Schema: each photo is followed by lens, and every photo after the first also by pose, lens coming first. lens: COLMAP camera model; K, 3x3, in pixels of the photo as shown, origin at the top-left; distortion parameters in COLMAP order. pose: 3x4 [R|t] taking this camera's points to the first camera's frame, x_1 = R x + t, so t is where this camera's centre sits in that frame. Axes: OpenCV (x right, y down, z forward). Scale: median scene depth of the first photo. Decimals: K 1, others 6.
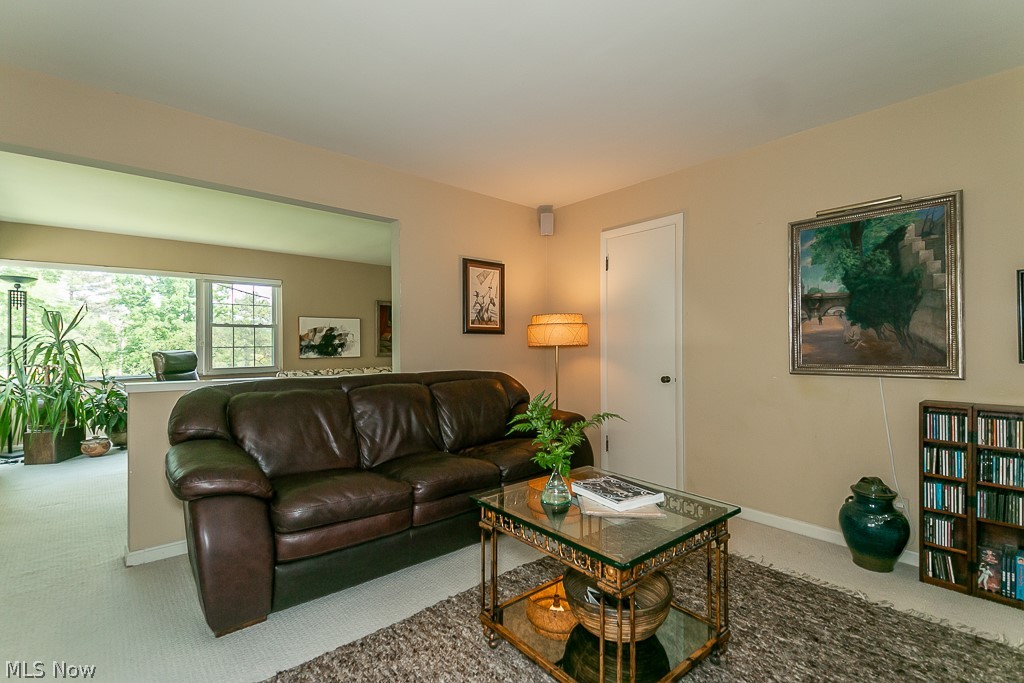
lens RADIAL K [[482.7, 0, 512.3], [0, 482.7, 340.9], [0, 0, 1]] dist [0.091458, -0.032346]
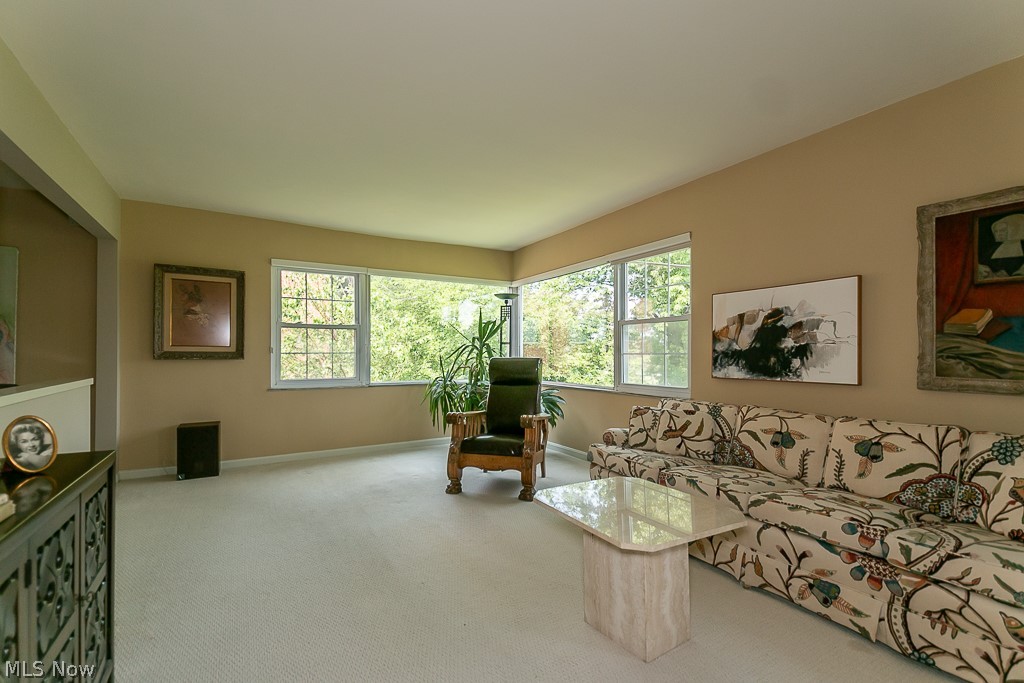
lens RADIAL K [[463.4, 0, 510.8], [0, 463.4, 349.5], [0, 0, 1]] dist [0.011542, -0.000198]
pose [[-0.197261, -0.005984, -0.980333, 0.069742], [0.005587, 0.999958, -0.007228, 0.009025], [0.980335, -0.006903, -0.197219, 0.873278]]
